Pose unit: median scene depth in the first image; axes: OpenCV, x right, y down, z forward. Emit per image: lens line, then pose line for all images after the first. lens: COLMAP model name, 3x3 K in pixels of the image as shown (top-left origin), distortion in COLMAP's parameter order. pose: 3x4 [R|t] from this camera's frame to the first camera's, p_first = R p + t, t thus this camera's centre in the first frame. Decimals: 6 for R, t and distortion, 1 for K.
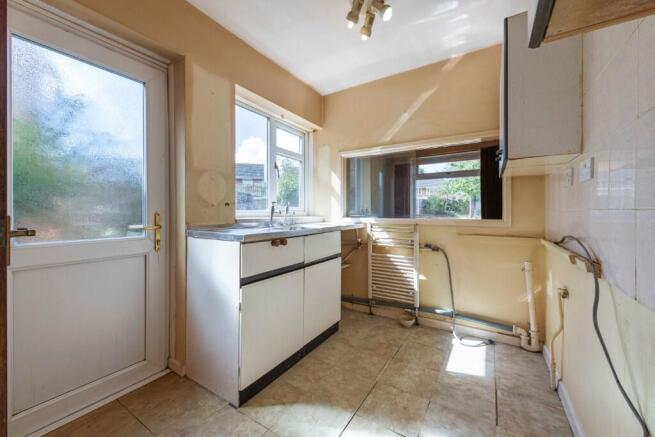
lens RADIAL K [[260.7, 0, 329.1], [0, 260.7, 214.2], [0, 0, 1]] dist [0.000093, -0.000087]
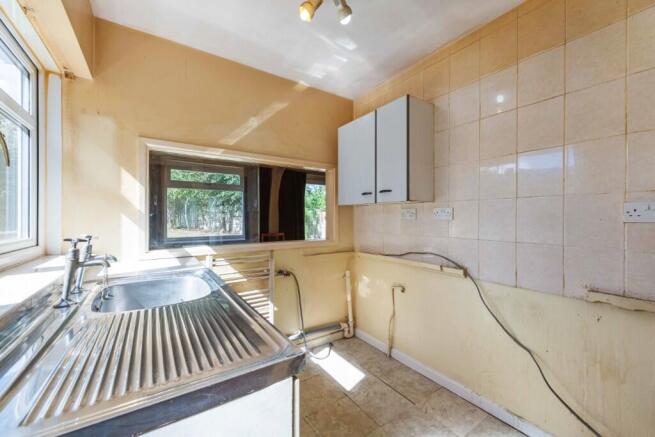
lens RADIAL K [[255.9, 0, 327.5], [0, 255.9, 218.5], [0, 0, 1]] dist [0.000729, 0.000017]
pose [[0.397543, -0.005987, 0.917564, -0.400087], [0.009737, 0.999950, 0.002306, -0.071896], [-0.917532, 0.008017, 0.397581, 0.504360]]
